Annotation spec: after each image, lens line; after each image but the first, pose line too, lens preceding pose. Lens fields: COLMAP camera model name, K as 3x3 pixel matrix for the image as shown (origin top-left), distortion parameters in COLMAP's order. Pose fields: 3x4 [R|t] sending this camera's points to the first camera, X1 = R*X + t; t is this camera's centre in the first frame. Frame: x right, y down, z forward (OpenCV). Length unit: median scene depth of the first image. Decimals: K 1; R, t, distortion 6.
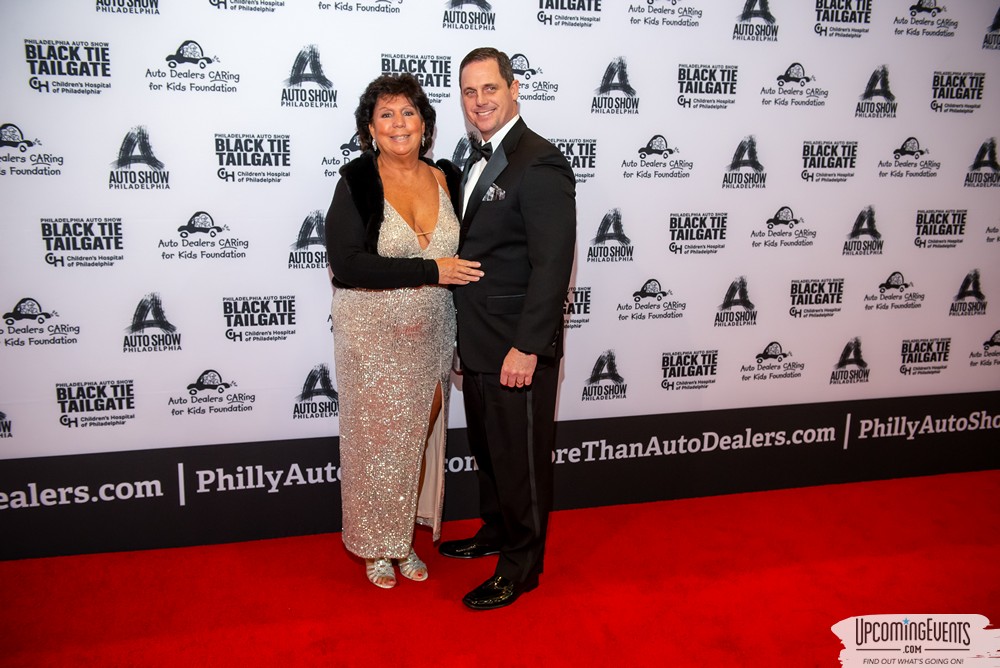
lens RADIAL K [[949.0, 0, 503.2], [0, 949.0, 334.2], [0, 0, 1]] dist [0.030138, -0.008431]
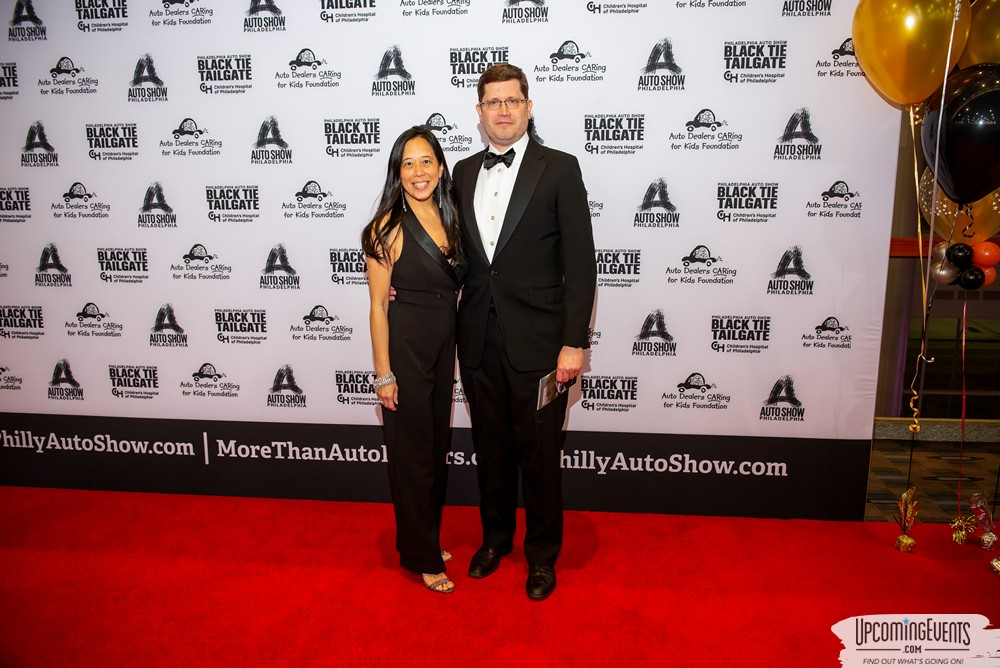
lens RADIAL K [[792.7, 0, 500.4], [0, 792.7, 328.6], [0, 0, 1]] dist [-0.027600, -0.001008]
pose [[0.928182, 0.049430, -0.368830, 0.485244], [-0.058192, 0.998225, -0.012661, -0.020897], [0.367549, 0.033215, 0.929411, 0.130225]]
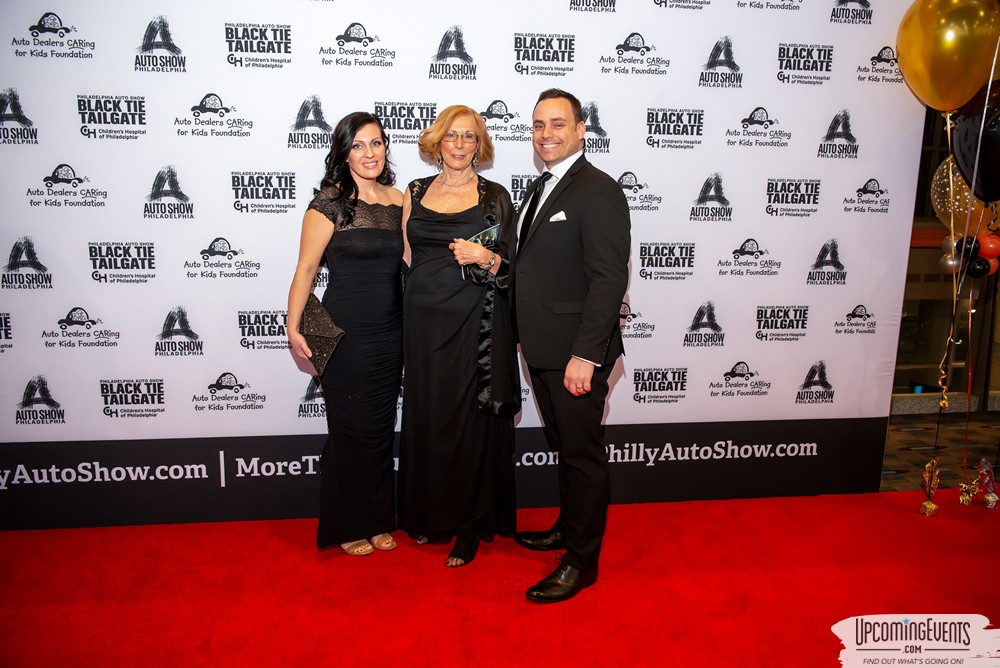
lens RADIAL K [[819.7, 0, 500.0], [0, 819.7, 334.0], [0, 0, 1]] dist [-0.013909, -0.006514]
pose [[0.992118, 0.024295, -0.122931, 0.150592], [-0.025894, 0.999599, -0.011426, -0.007390], [0.122604, 0.014519, 0.992349, 0.043374]]
